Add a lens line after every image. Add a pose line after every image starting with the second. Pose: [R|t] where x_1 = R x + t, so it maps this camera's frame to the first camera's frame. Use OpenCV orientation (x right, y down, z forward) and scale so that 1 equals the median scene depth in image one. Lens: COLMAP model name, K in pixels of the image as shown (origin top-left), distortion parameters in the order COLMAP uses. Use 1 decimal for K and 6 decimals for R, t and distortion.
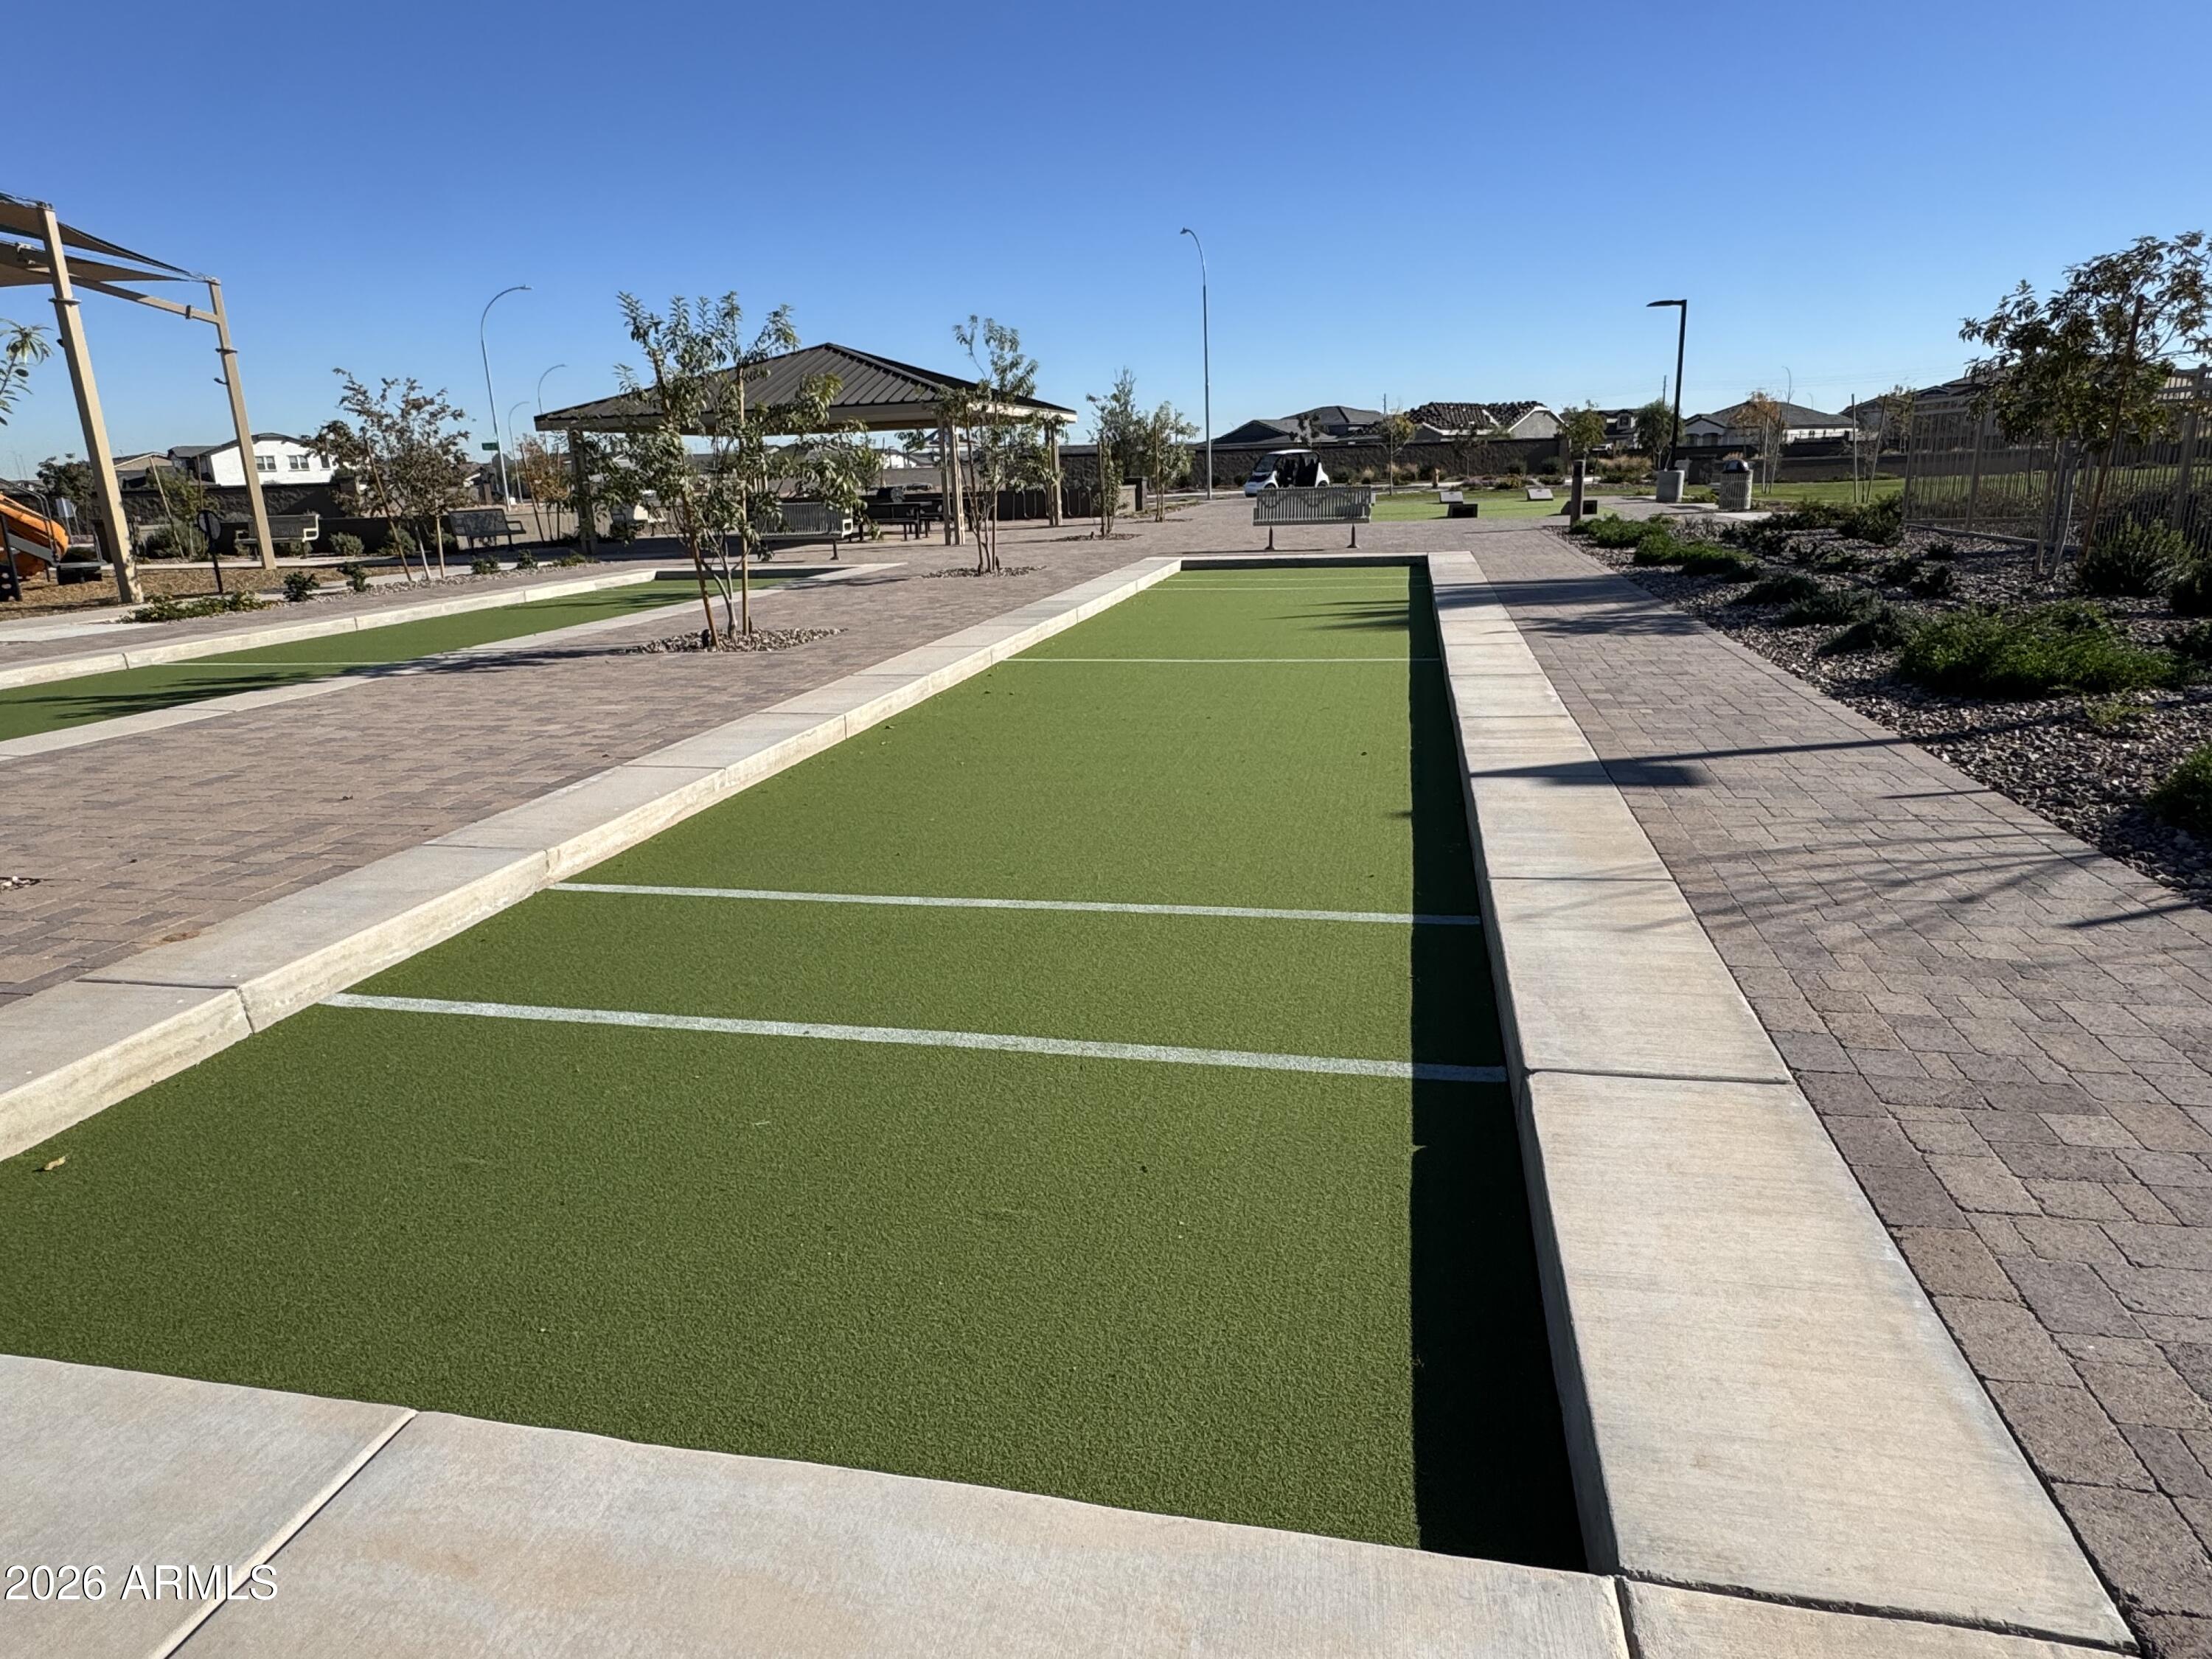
lens RADIAL K [[1350.2, 0, 1098.0], [0, 1350.2, 829.8], [0, 0, 1]] dist [0.001954, 0.001126]
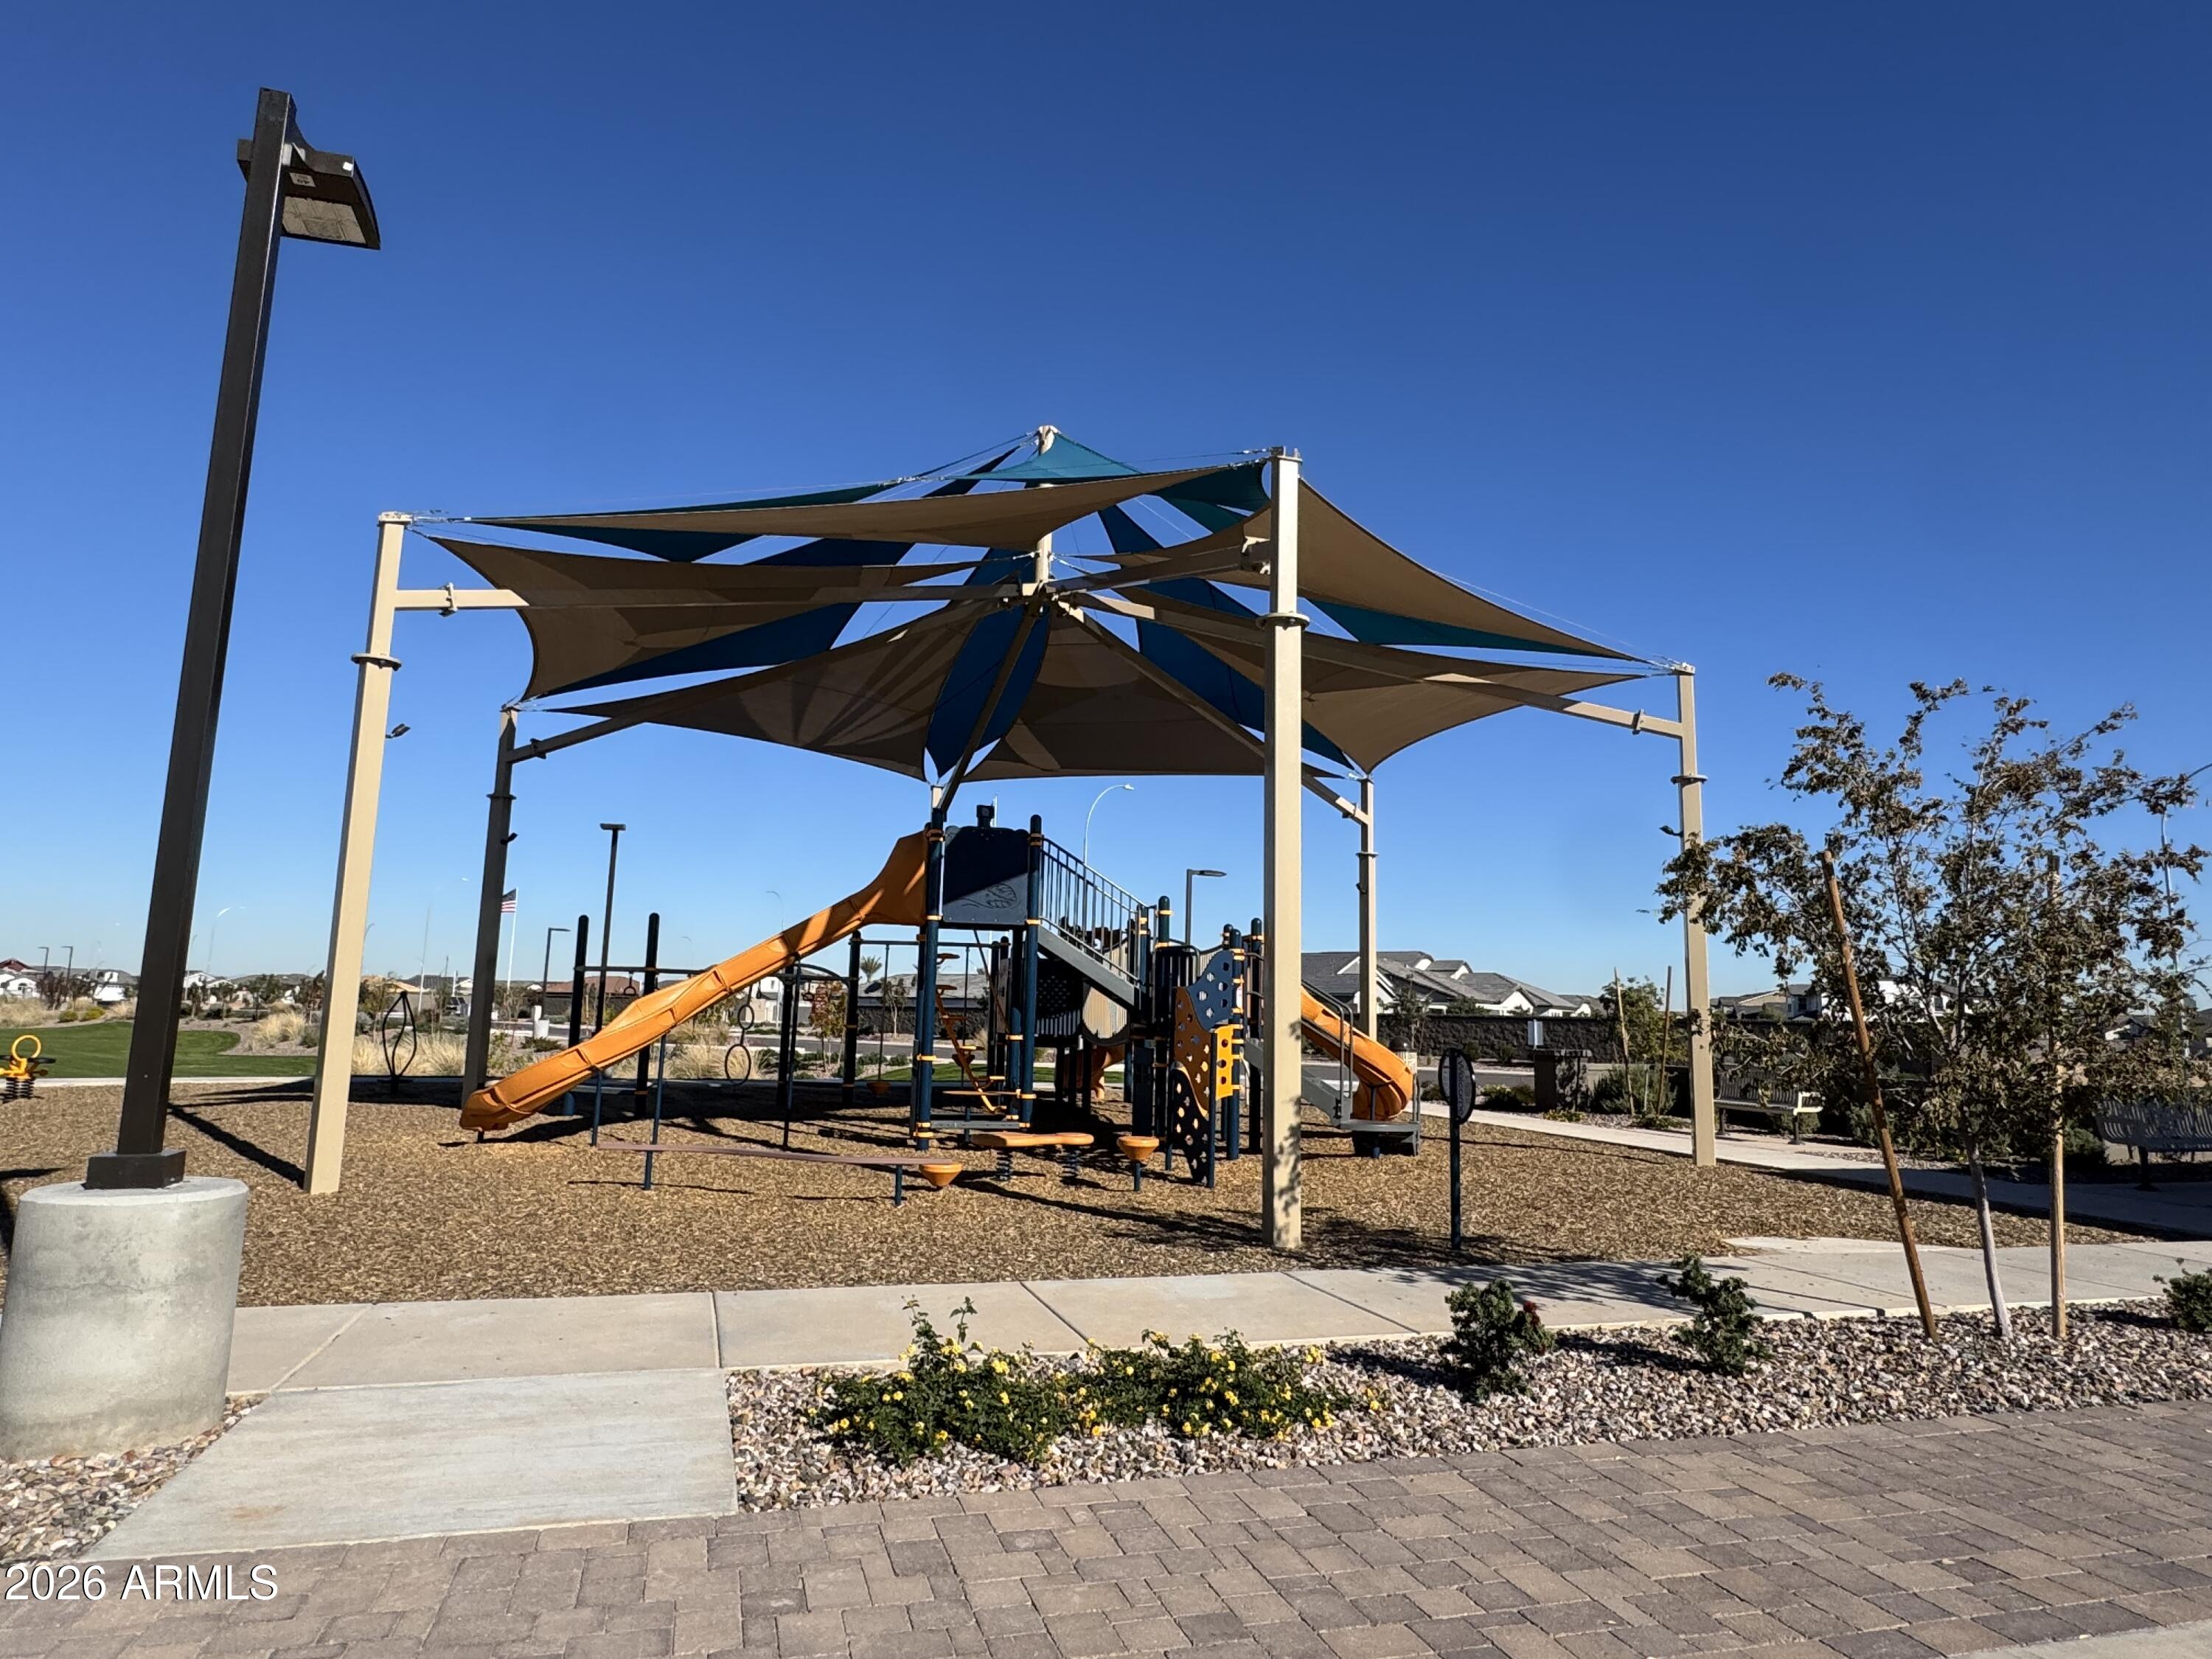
lens RADIAL K [[1350.2, 0, 1115.6], [0, 1350.2, 830.8], [0, 0, 1]] dist [0.001954, 0.001126]
pose [[0.495142, -0.075760, -0.865503, -0.327812], [-0.262005, 0.936793, -0.231889, -0.167406], [0.828365, 0.341584, 0.443996, 0.671367]]
